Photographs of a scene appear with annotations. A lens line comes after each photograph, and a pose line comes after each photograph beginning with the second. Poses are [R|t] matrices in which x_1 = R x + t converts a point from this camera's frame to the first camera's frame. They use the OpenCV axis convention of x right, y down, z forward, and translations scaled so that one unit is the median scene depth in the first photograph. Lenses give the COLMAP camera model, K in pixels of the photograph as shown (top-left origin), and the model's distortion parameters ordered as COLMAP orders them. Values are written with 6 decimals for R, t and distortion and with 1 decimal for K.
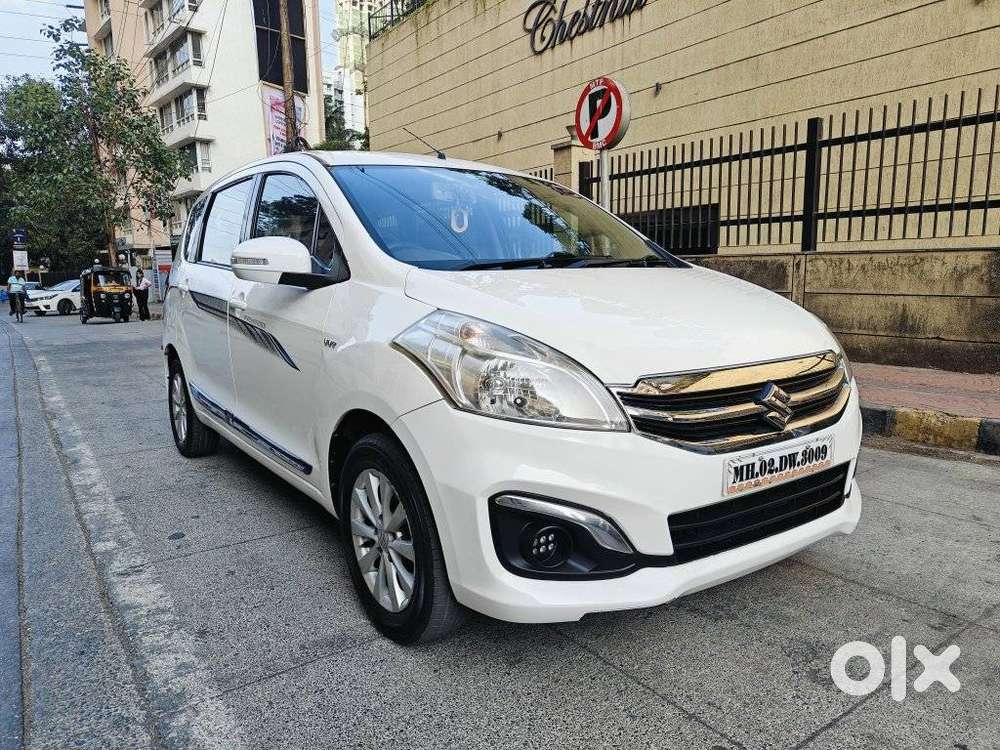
lens RADIAL K [[688.8, 0, 483.9], [0, 688.8, 381.0], [0, 0, 1]] dist [0.009848, 0.005838]
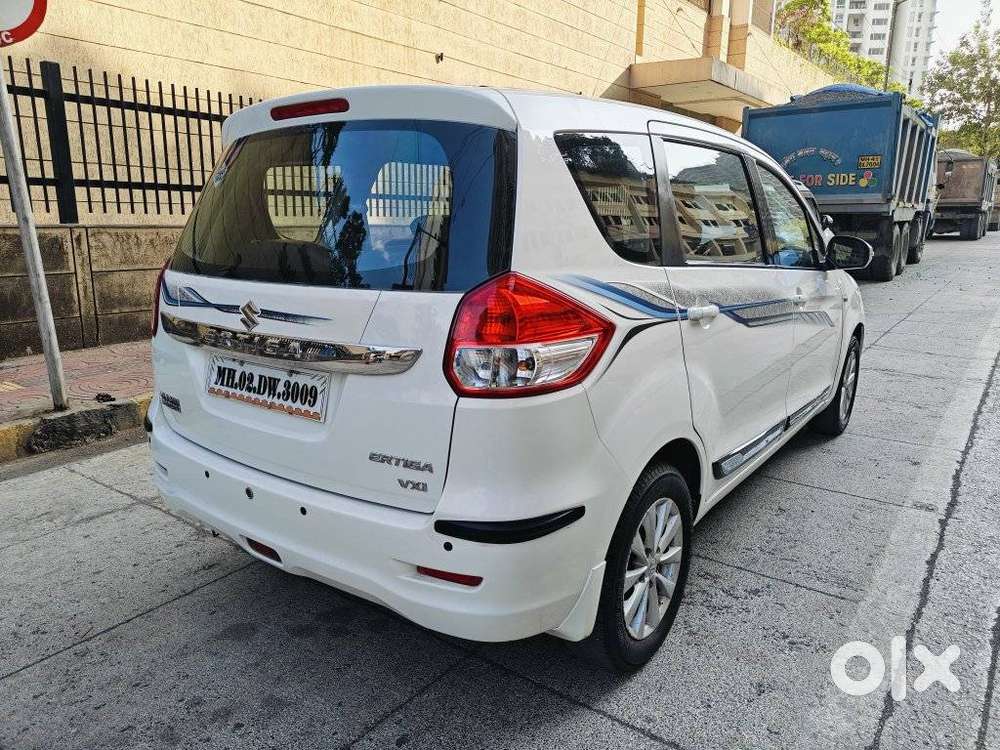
lens RADIAL K [[702.0, 0, 489.7], [0, 702.0, 379.9], [0, 0, 1]] dist [0.031478, -0.034808]
pose [[-0.341354, -0.197603, 0.918929, -1.826257], [0.147951, 0.954168, 0.260140, -0.524727], [-0.928218, 0.224757, -0.296474, 2.800064]]
